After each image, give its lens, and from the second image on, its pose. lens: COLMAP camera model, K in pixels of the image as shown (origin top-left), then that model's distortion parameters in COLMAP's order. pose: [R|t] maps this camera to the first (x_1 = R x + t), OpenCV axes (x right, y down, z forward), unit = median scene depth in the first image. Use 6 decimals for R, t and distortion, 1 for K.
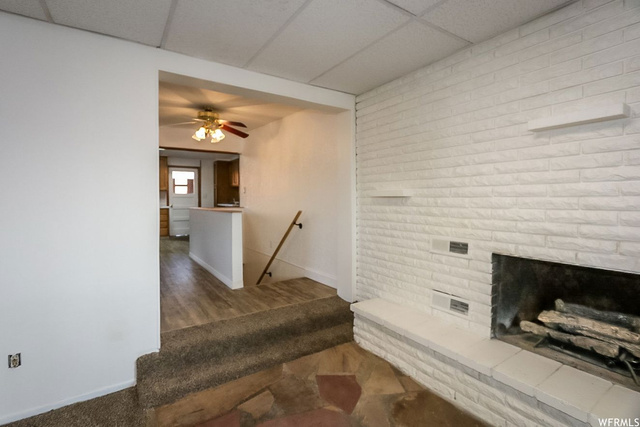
lens RADIAL K [[306.0, 0, 317.5], [0, 306.0, 204.2], [0, 0, 1]] dist [0.000538, -0.001136]
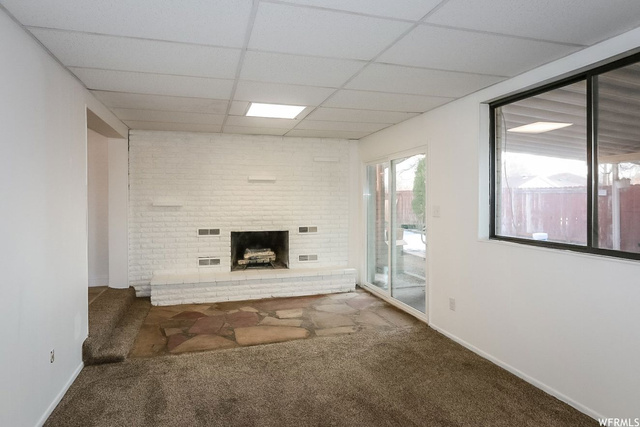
lens RADIAL K [[375.7, 0, 319.1], [0, 375.7, 208.6], [0, 0, 1]] dist [0.001199, 0.000139]
pose [[0.260929, -0.020604, 0.965138, -1.754639], [0.015091, 0.999737, 0.017263, -0.040007], [-0.965240, 0.010061, 0.261171, -0.289671]]
